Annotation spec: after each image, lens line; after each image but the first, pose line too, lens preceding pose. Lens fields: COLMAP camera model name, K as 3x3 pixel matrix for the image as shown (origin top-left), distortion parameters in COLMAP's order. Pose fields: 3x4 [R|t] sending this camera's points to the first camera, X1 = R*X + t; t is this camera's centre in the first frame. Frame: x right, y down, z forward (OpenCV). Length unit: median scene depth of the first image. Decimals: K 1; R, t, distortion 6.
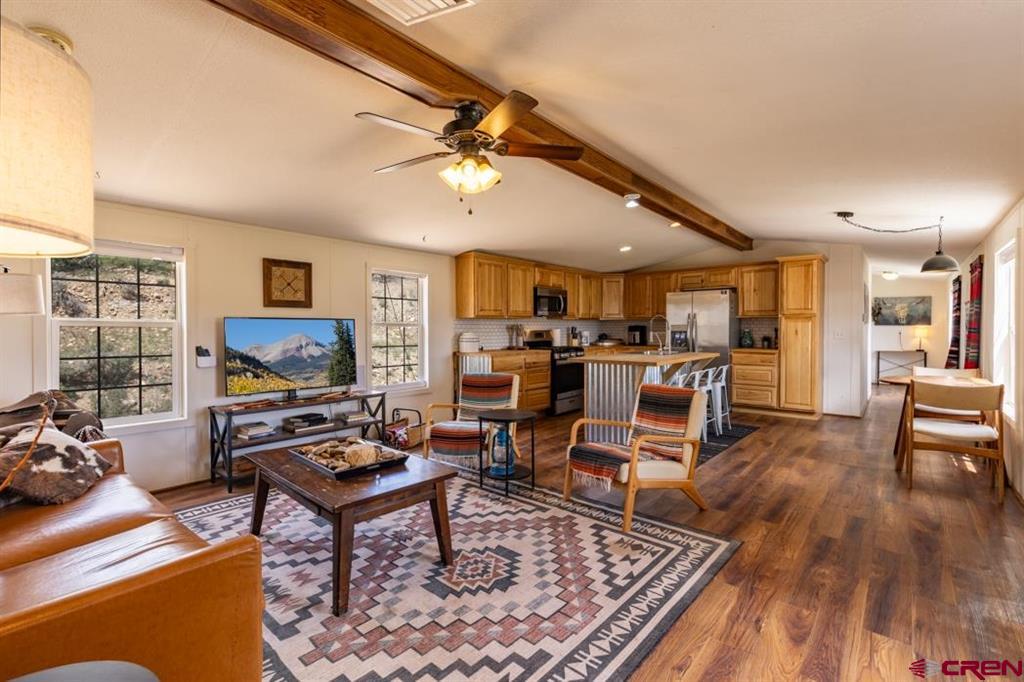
lens RADIAL K [[464.9, 0, 515.0], [0, 464.9, 334.3], [0, 0, 1]] dist [0.007230, -0.000302]
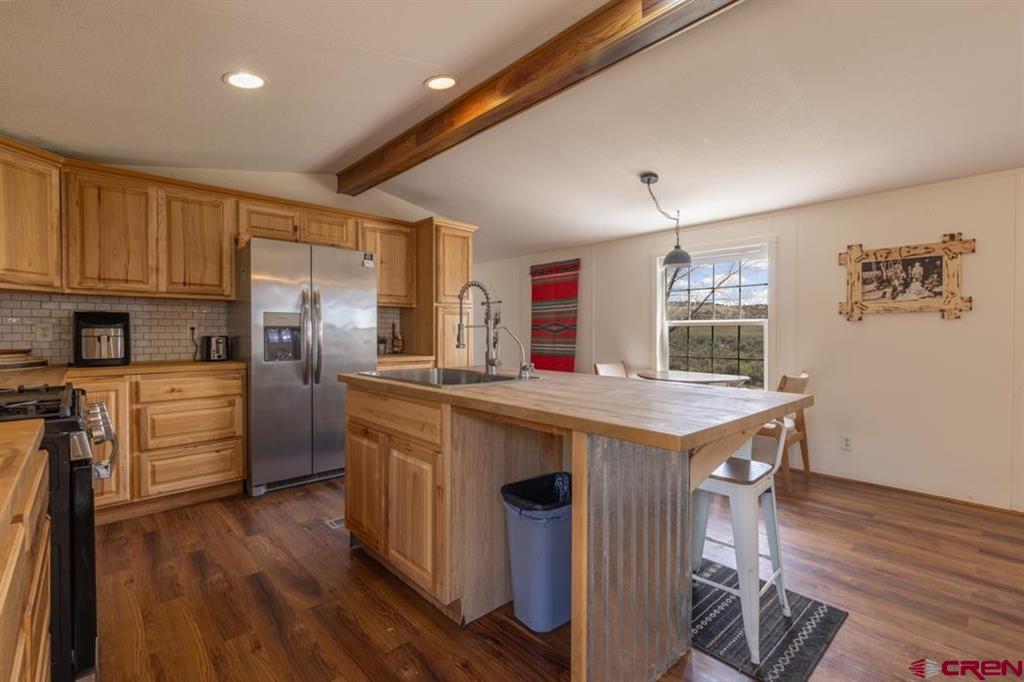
lens RADIAL K [[464.9, 0, 506.4], [0, 464.9, 337.6], [0, 0, 1]] dist [0.007230, -0.000302]
pose [[0.134720, -0.011042, 0.990822, -0.079377], [0.011468, 0.999888, 0.009584, 0.002593], [-0.990817, 0.010072, 0.134832, 0.758491]]
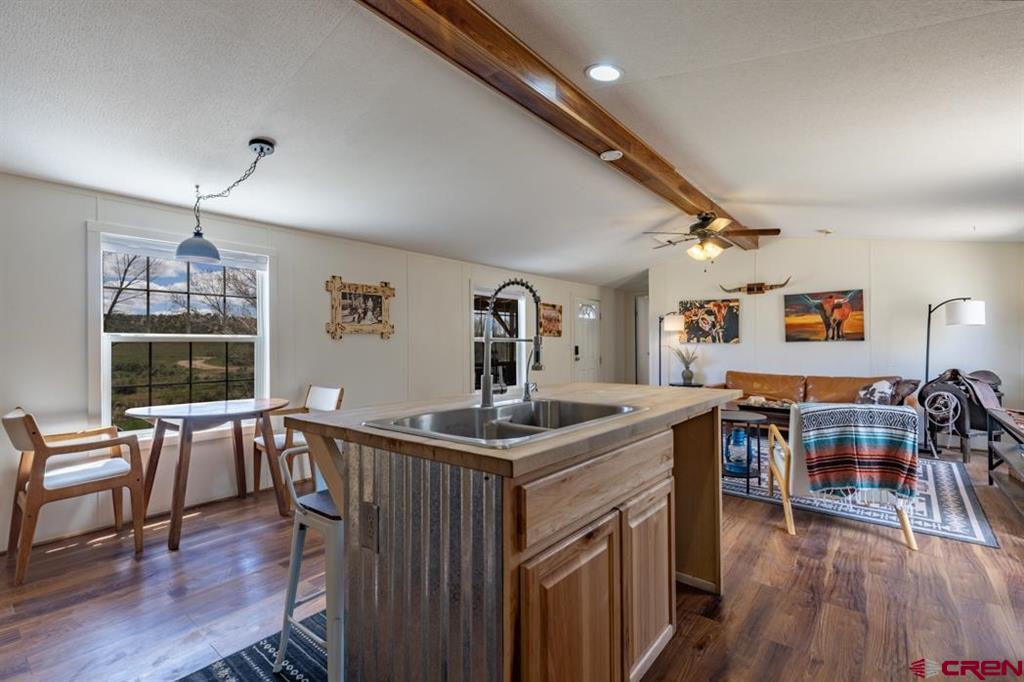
lens RADIAL K [[464.9, 0, 518.8], [0, 464.9, 340.7], [0, 0, 1]] dist [0.007230, -0.000302]
pose [[-0.999648, 0.011562, -0.023861, 0.260507], [0.011508, 0.999931, 0.002402, -0.003041], [0.023887, 0.002127, -0.999712, 1.077790]]
